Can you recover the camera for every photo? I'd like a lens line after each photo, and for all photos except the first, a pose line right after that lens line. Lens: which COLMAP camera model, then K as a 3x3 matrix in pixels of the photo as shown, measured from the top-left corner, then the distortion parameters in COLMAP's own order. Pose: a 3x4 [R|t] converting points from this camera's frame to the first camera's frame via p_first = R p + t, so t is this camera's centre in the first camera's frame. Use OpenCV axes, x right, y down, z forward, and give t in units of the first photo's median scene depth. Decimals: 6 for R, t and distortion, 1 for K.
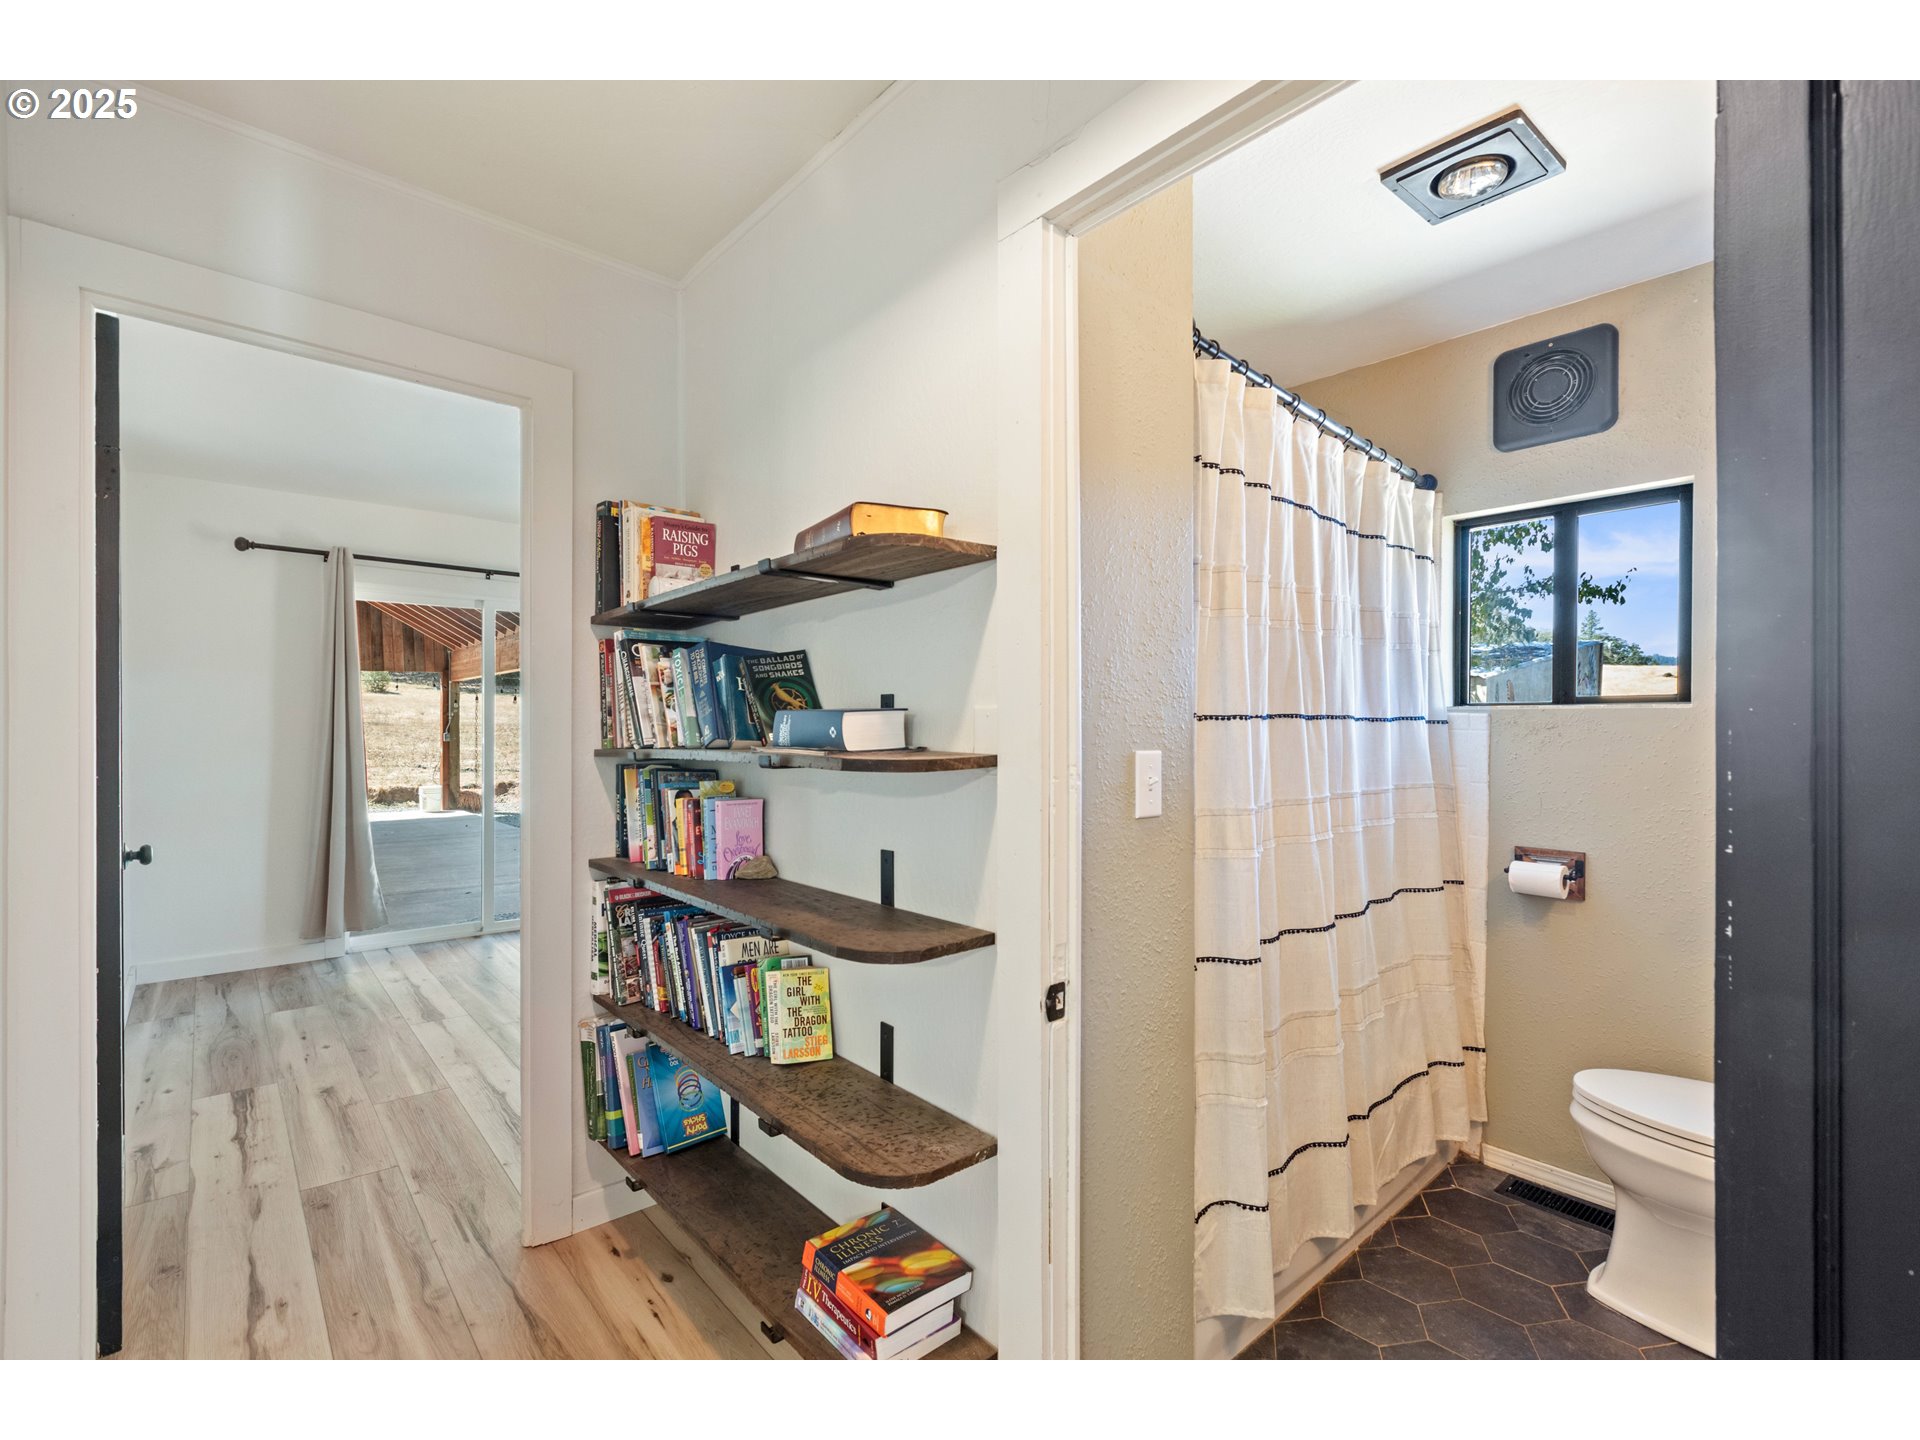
lens RADIAL K [[854.2, 0, 970.8], [0, 854.2, 717.9], [0, 0, 1]] dist [-0.001331, -0.000199]
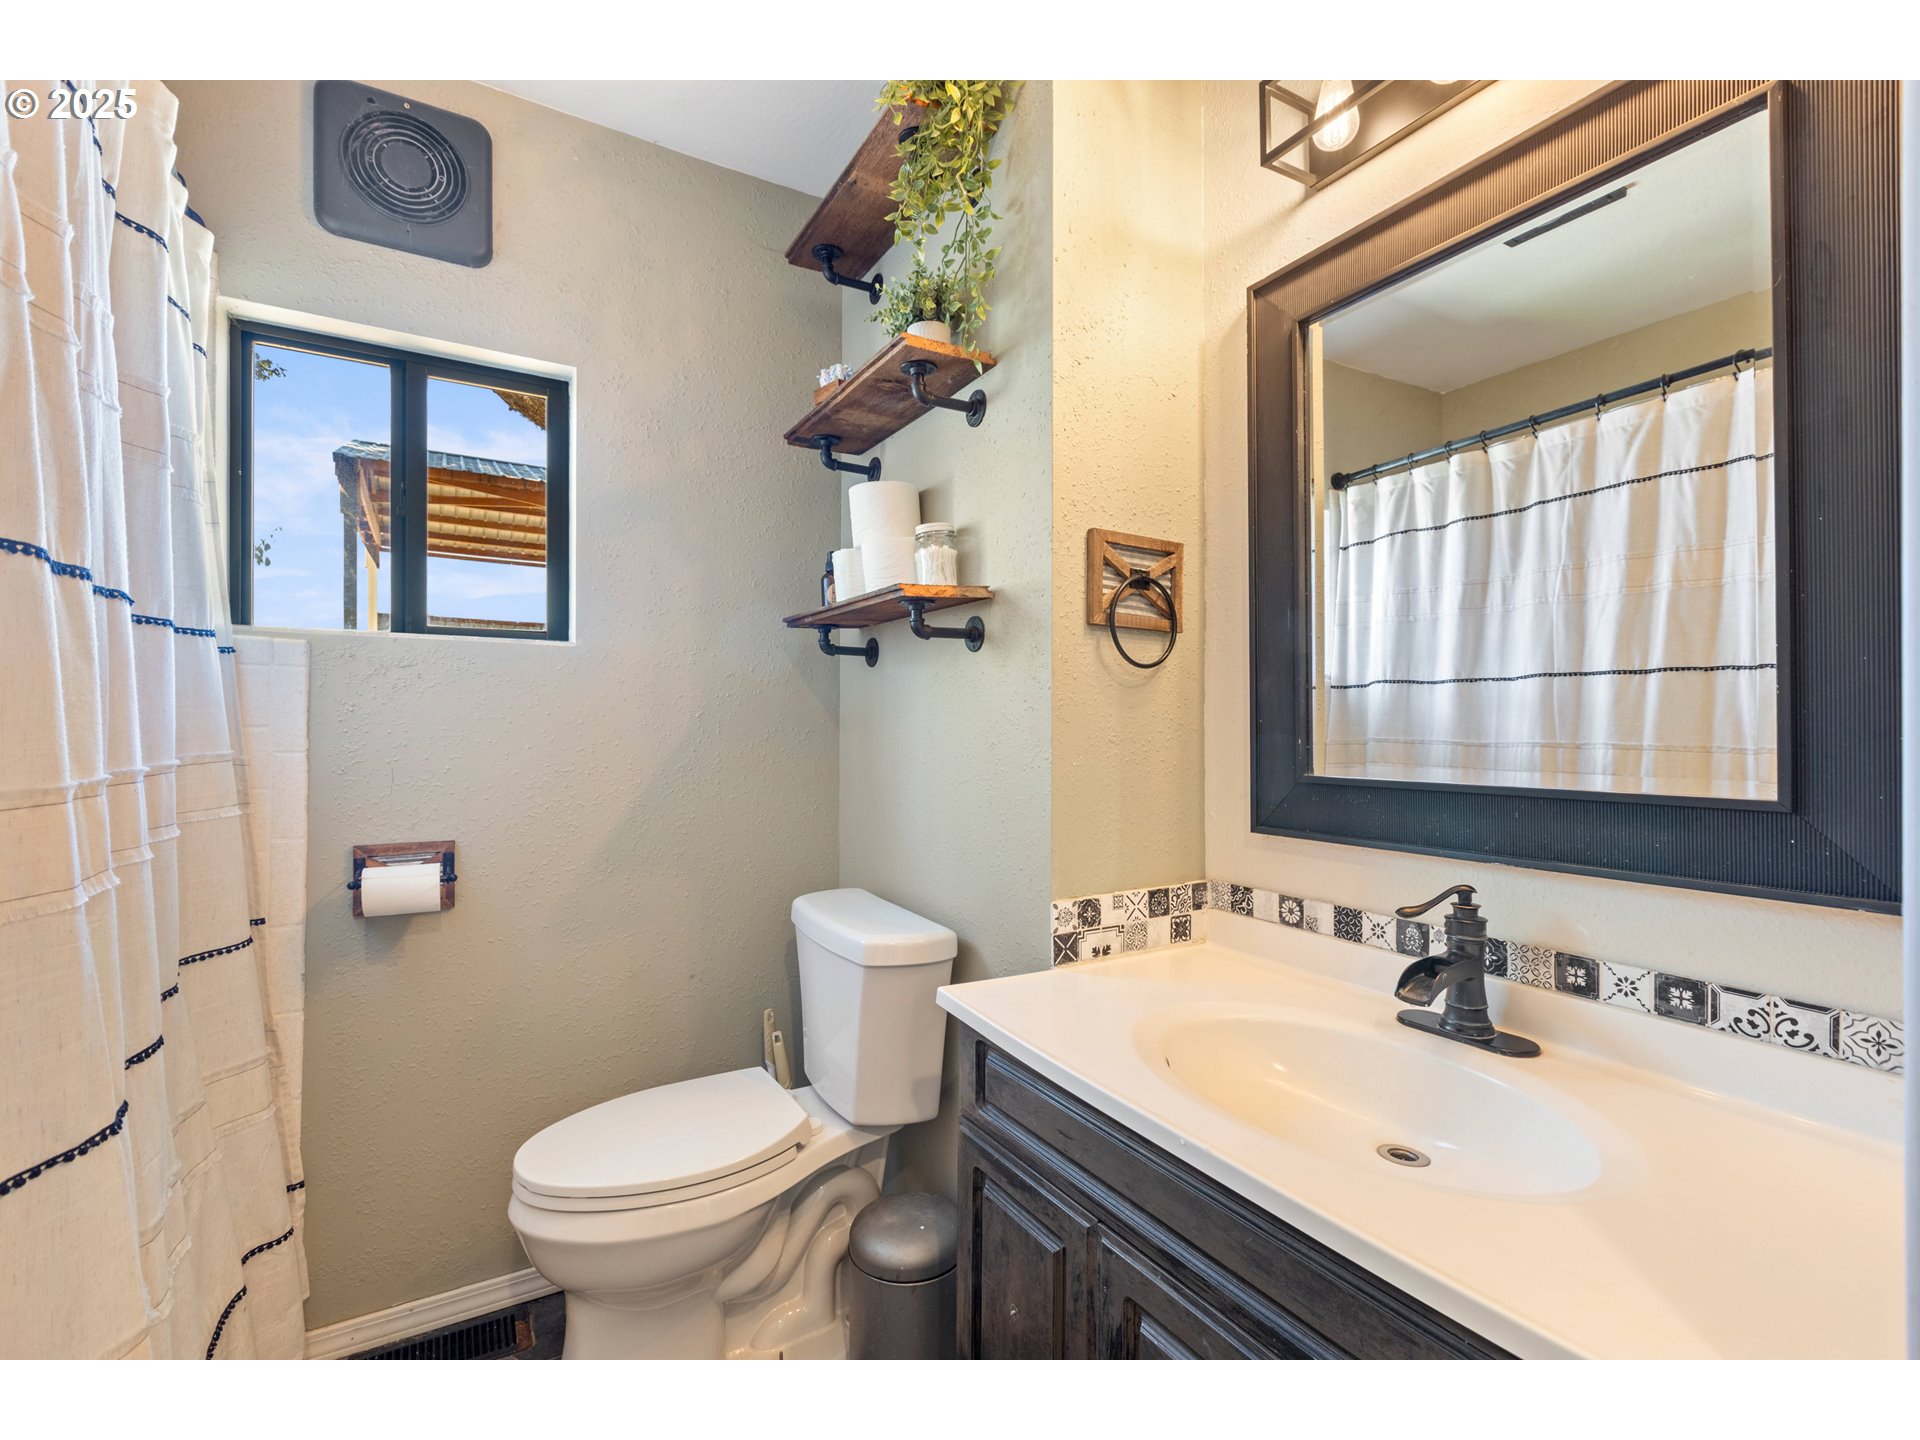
lens RADIAL K [[854.2, 0, 970.8], [0, 854.2, 717.9], [0, 0, 1]] dist [-0.001331, -0.000199]
pose [[0.176839, -0.005359, 0.984225, 0.083302], [-0.005410, 0.999965, 0.006417, 0.046846], [-0.984225, -0.006459, 0.176804, 0.431332]]
